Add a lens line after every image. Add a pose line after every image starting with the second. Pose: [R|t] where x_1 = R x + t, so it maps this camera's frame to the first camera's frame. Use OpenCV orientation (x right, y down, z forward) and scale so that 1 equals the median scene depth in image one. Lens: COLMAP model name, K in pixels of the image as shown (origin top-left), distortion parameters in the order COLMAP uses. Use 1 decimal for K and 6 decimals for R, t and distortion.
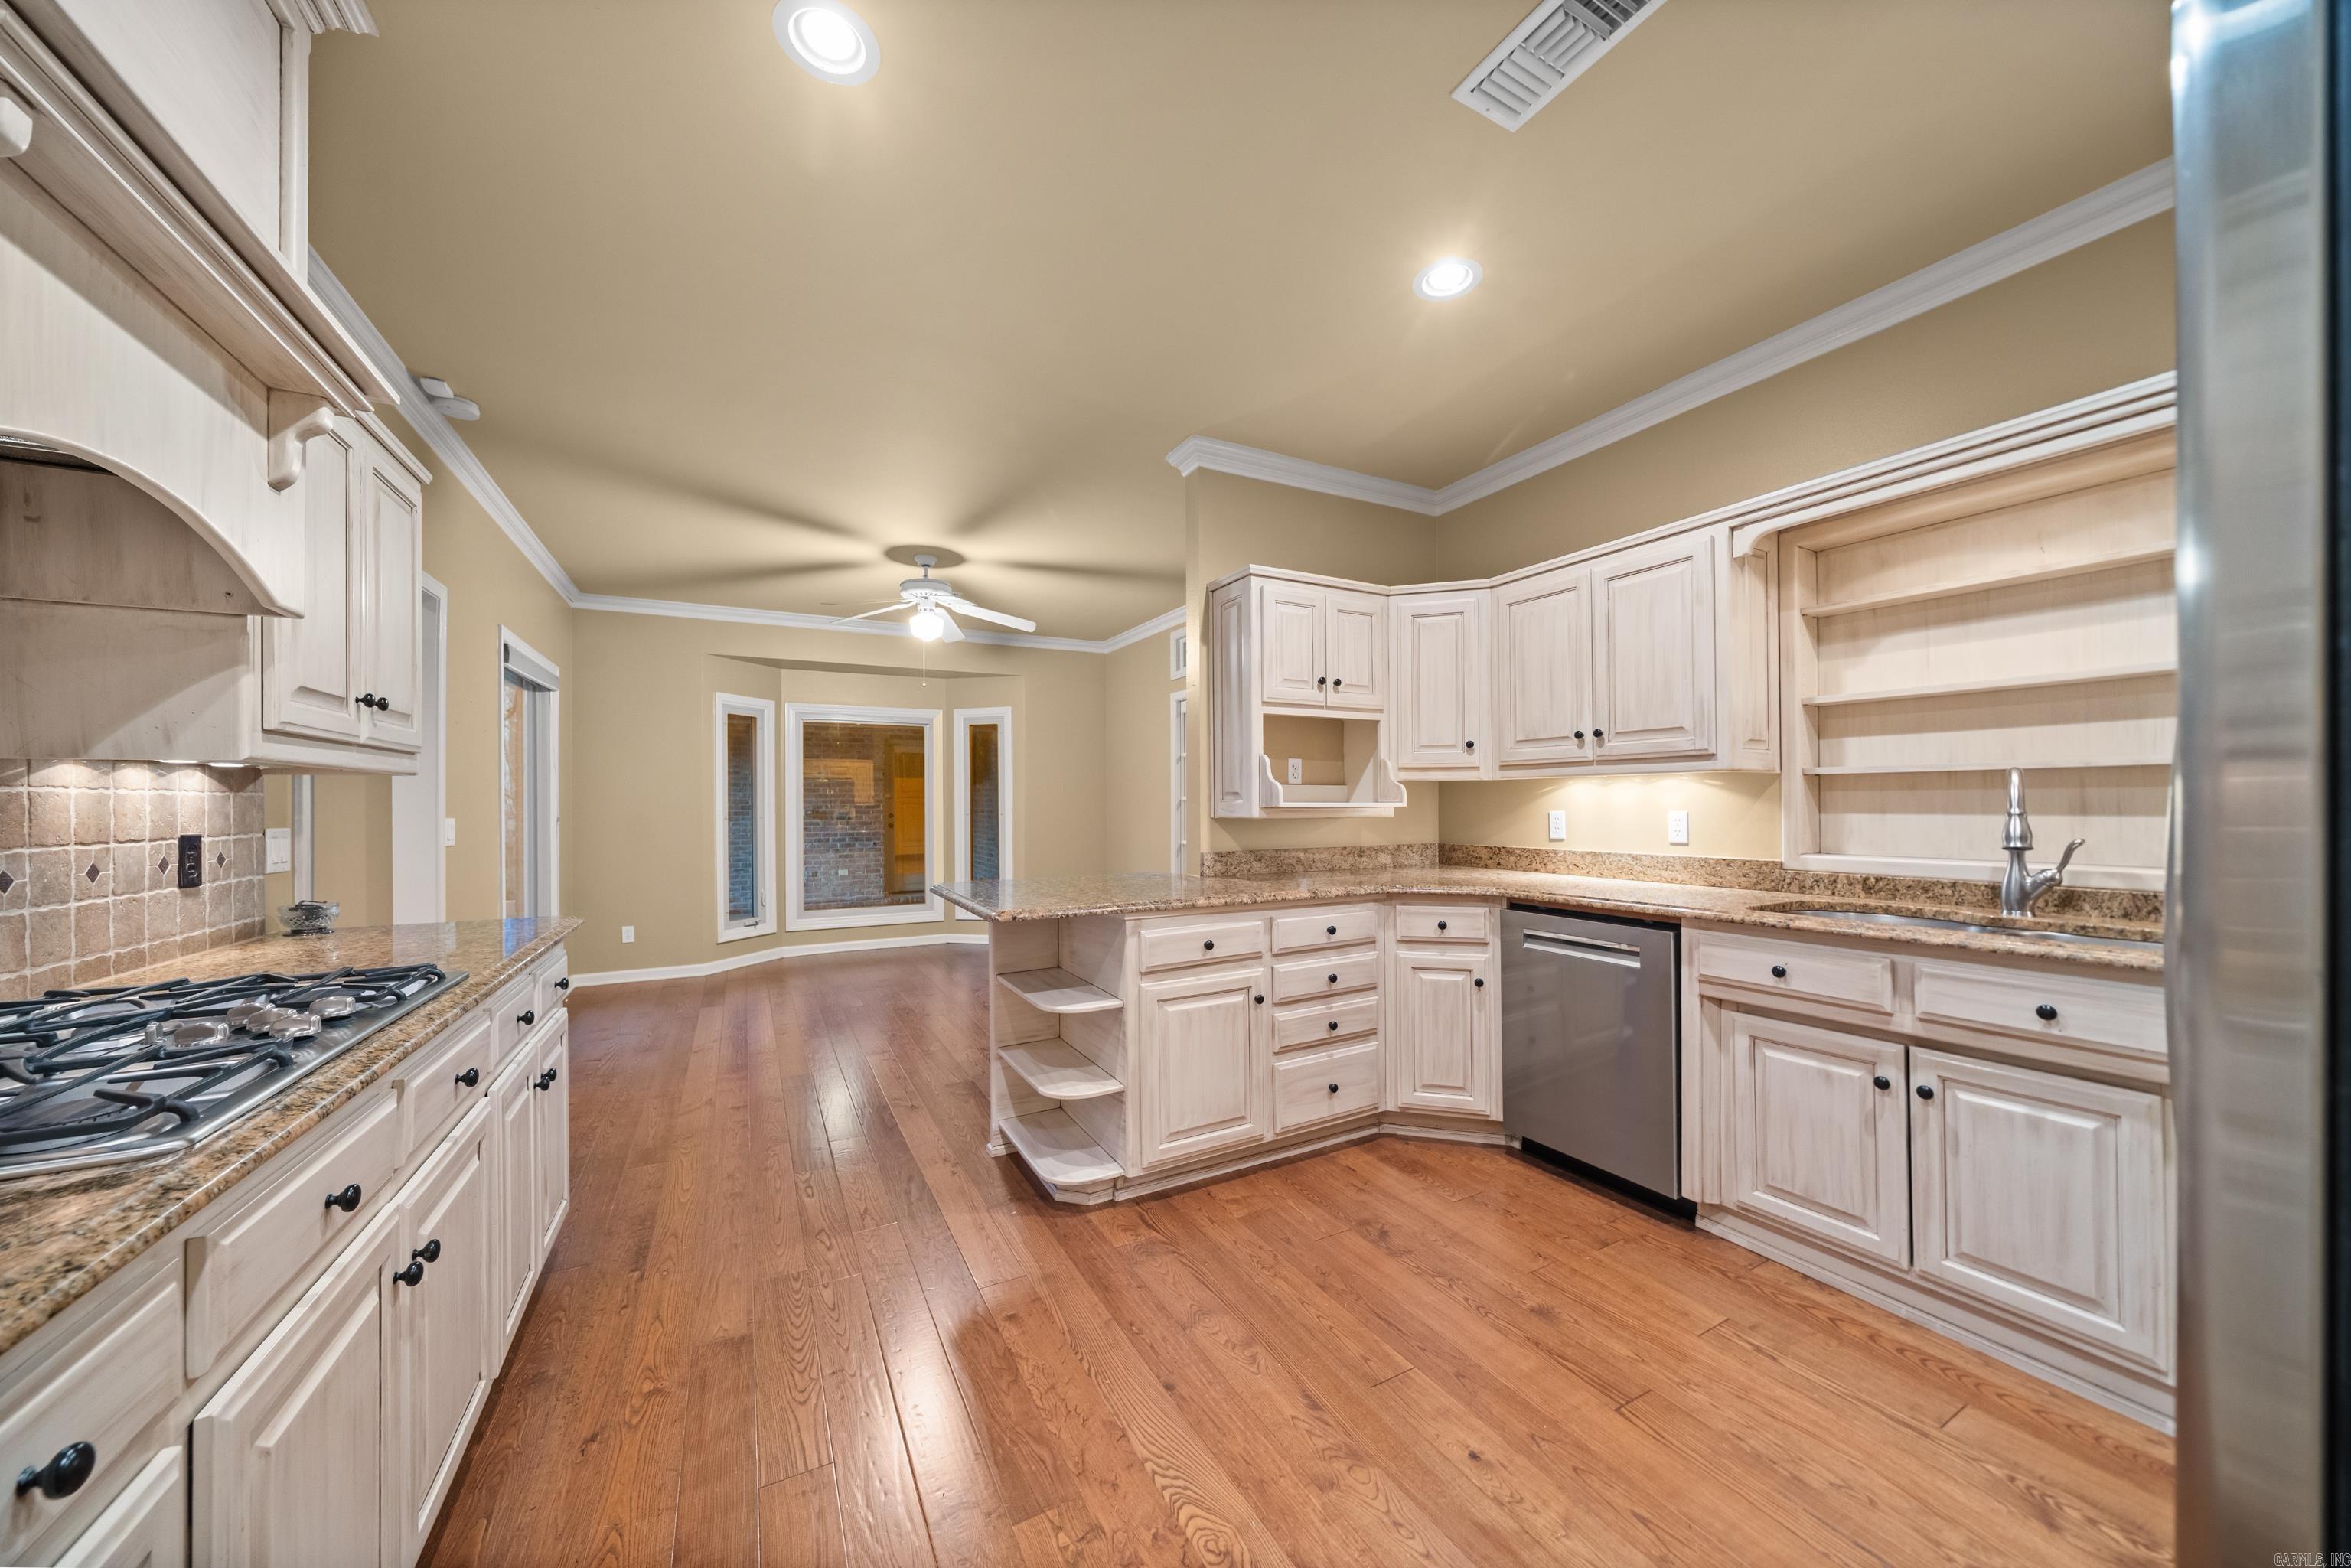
lens RADIAL K [[805.6, 0, 1180.2], [0, 805.6, 797.4], [0, 0, 1]] dist [-0.002306, -0.000376]
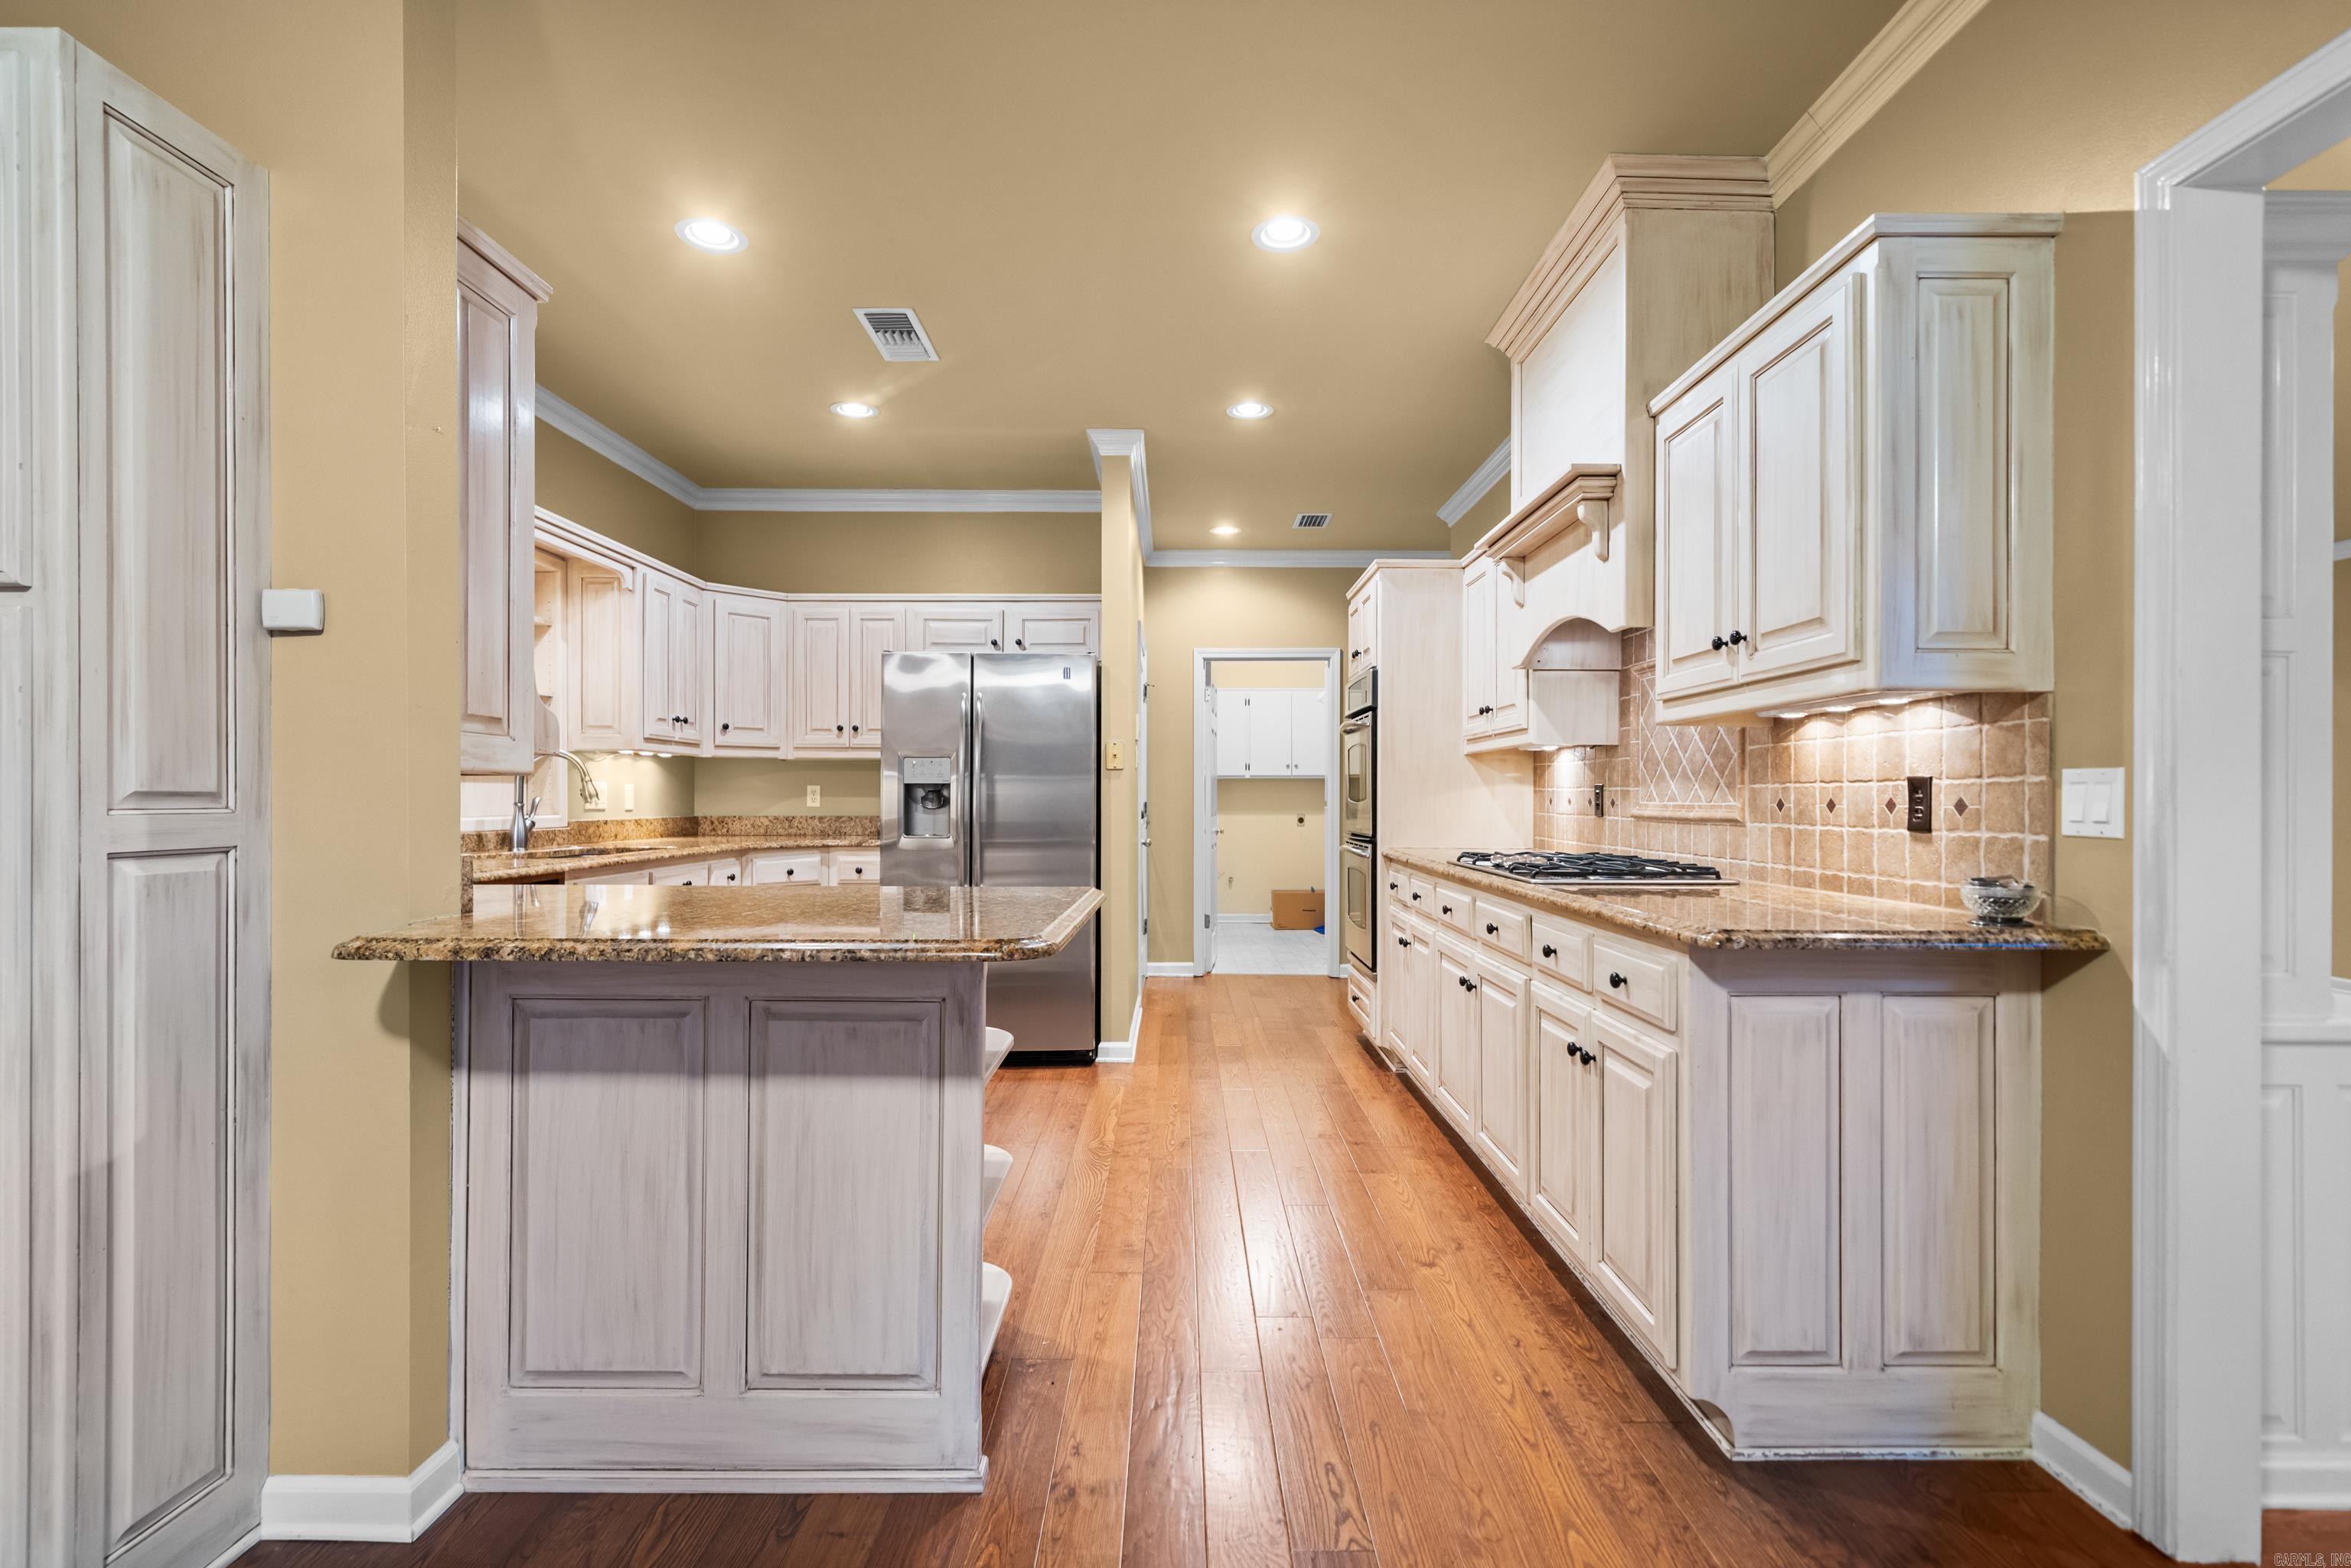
lens RADIAL K [[1088.3, 0, 1172.8], [0, 1088.3, 797.5], [0, 0, 1]] dist [0.000168, -0.000013]
pose [[-0.874690, 0.004968, 0.484657, -0.769920], [-0.000997, 0.999927, -0.012049, 0.062083], [-0.484682, -0.011022, -0.874621, 1.795566]]
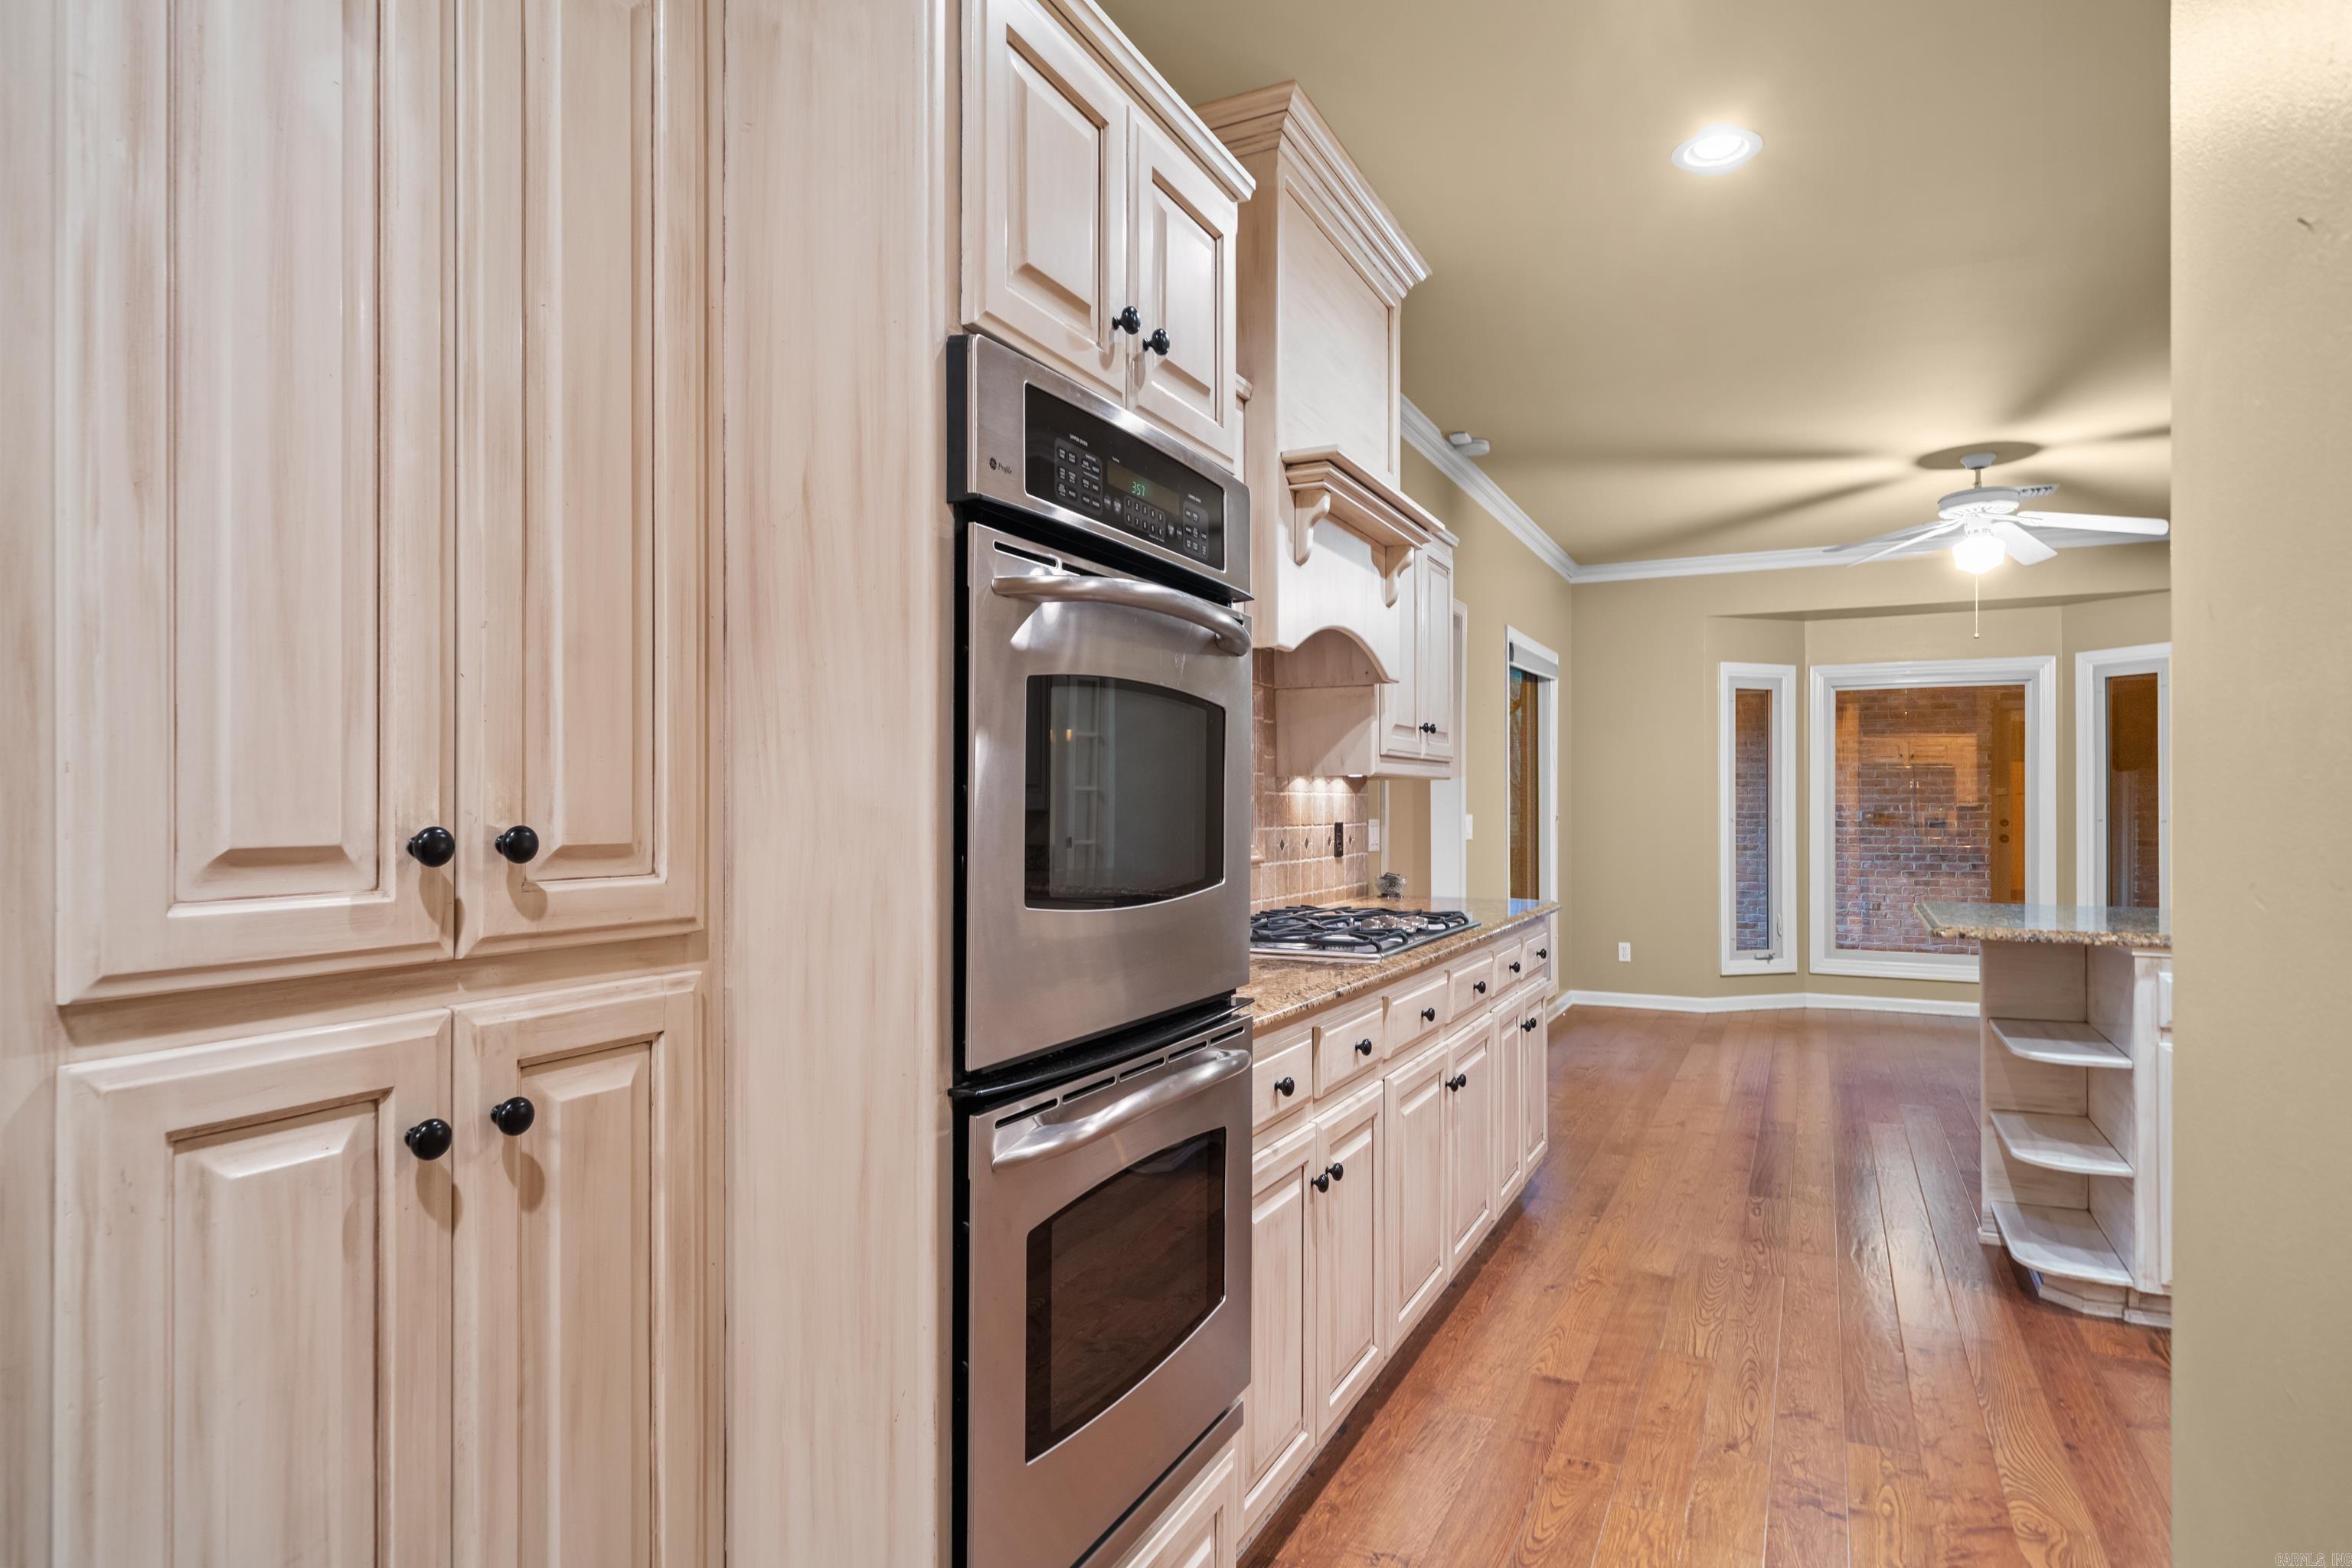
lens RADIAL K [[1309.0, 0, 1183.4], [0, 1309.0, 807.6], [0, 0, 1]] dist [-0.002738, 0.000254]
pose [[0.581202, 0.008448, -0.813715, 0.424450], [0.001934, 0.999929, 0.011763, -0.006928], [0.813757, -0.008410, 0.581144, -0.473732]]
